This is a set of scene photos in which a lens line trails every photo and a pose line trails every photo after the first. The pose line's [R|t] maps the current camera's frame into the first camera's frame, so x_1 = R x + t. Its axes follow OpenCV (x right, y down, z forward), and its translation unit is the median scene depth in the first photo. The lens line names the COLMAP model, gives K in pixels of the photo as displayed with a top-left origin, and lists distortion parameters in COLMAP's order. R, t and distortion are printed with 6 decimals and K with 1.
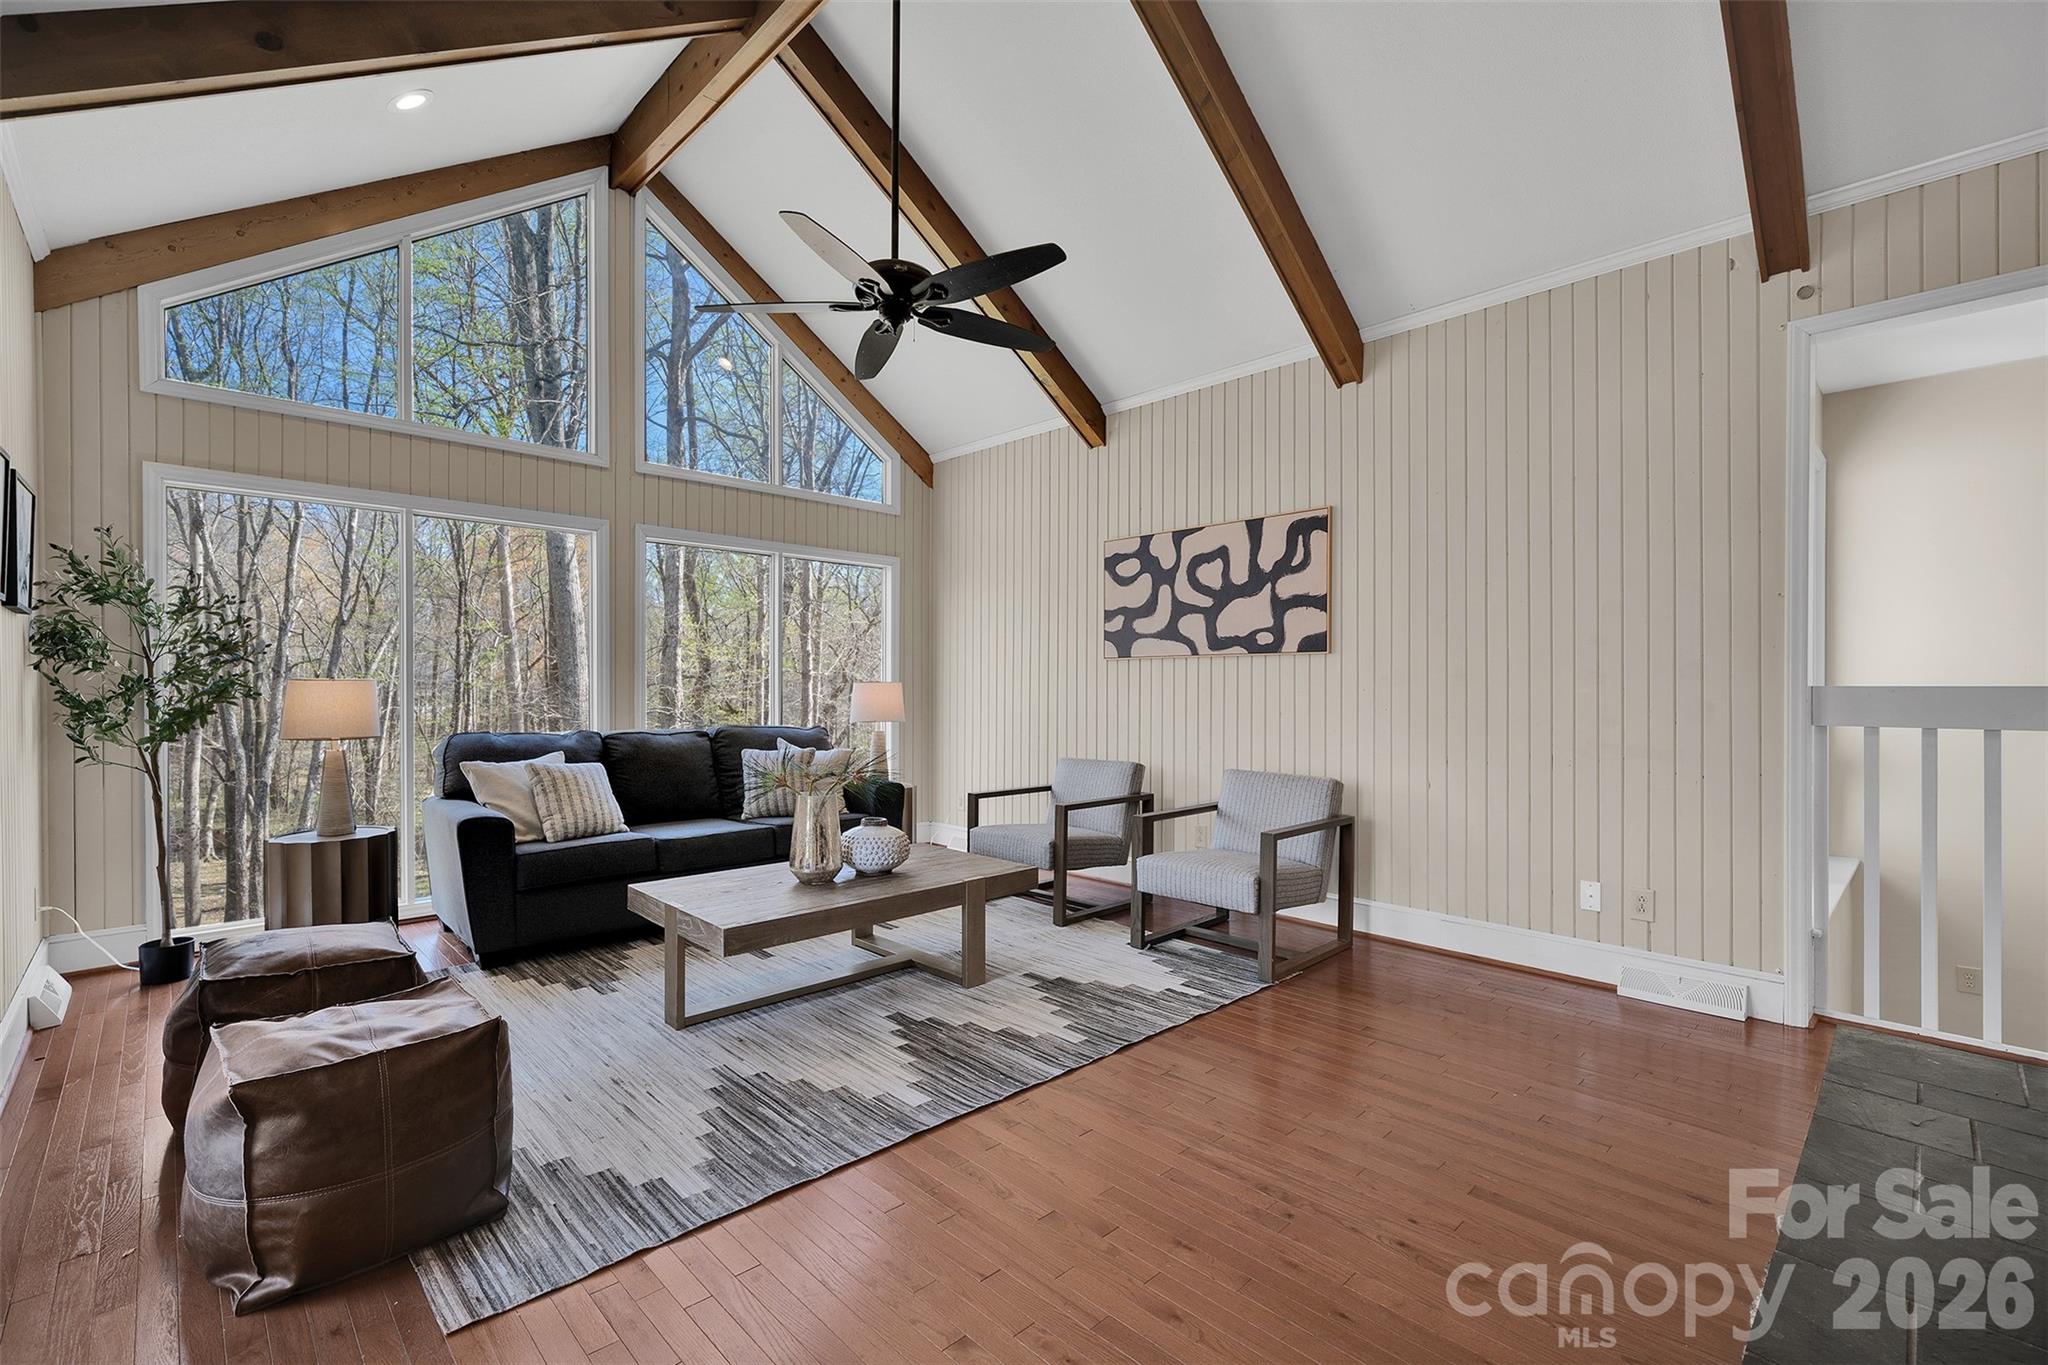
lens RADIAL K [[898.5, 0, 1011.6], [0, 898.5, 685.9], [0, 0, 1]] dist [-0.001921, -0.000373]
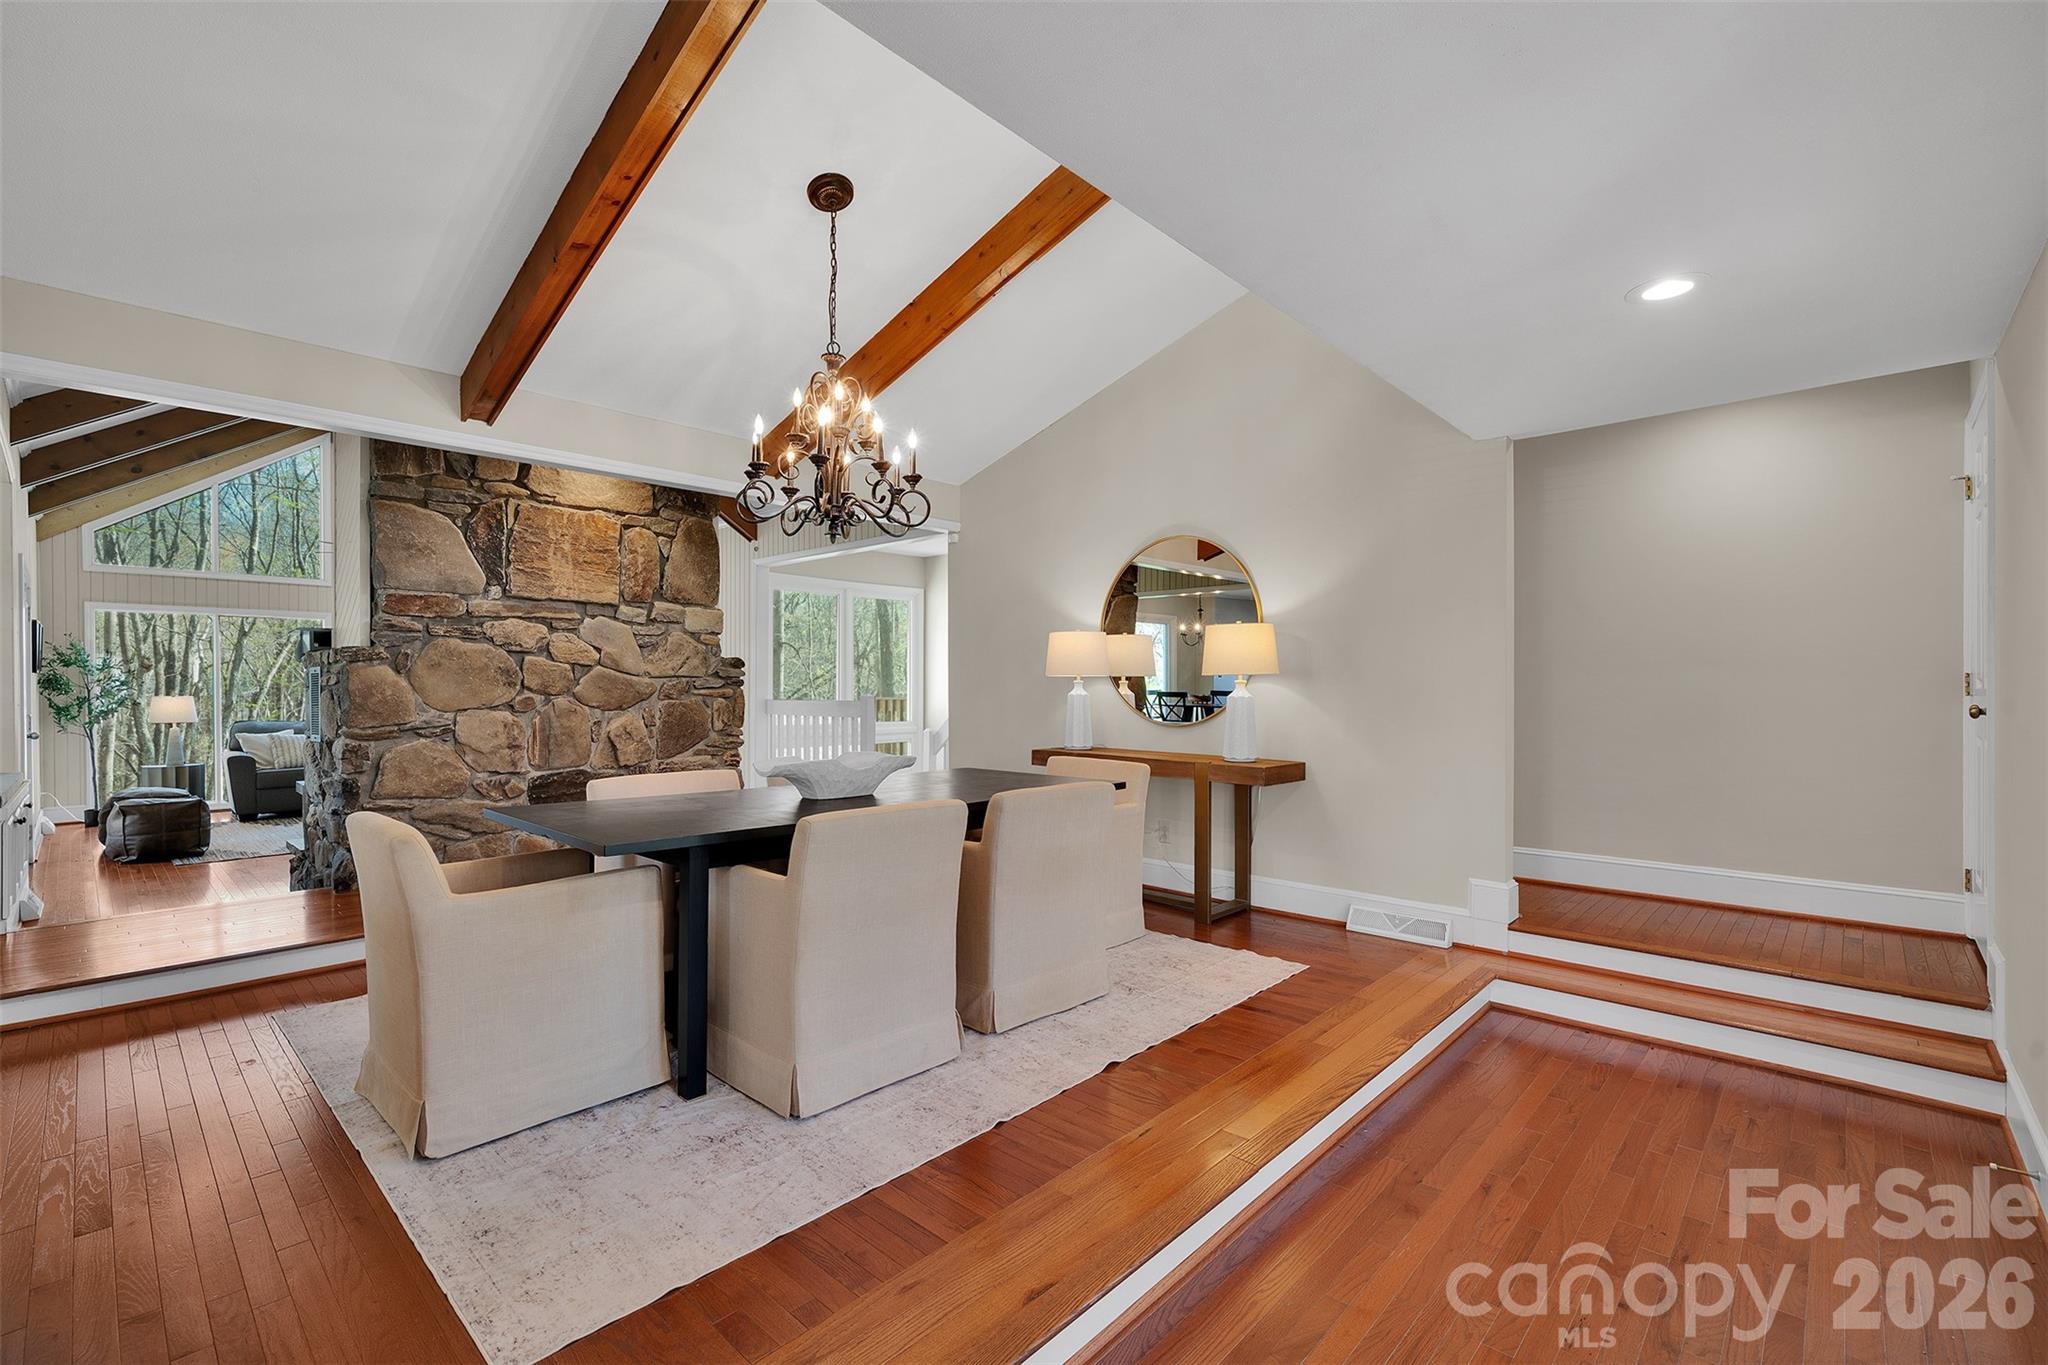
lens RADIAL K [[869.7, 0, 1024.0], [0, 869.7, 682.5], [0, 0, 1]] dist [-0.002539, -0.000589]
pose [[0.997258, 0.000419, 0.074005, 1.303157], [-0.000449, 1.000000, 0.000398, -0.048037], [-0.074005, -0.000431, 0.997258, -1.432718]]
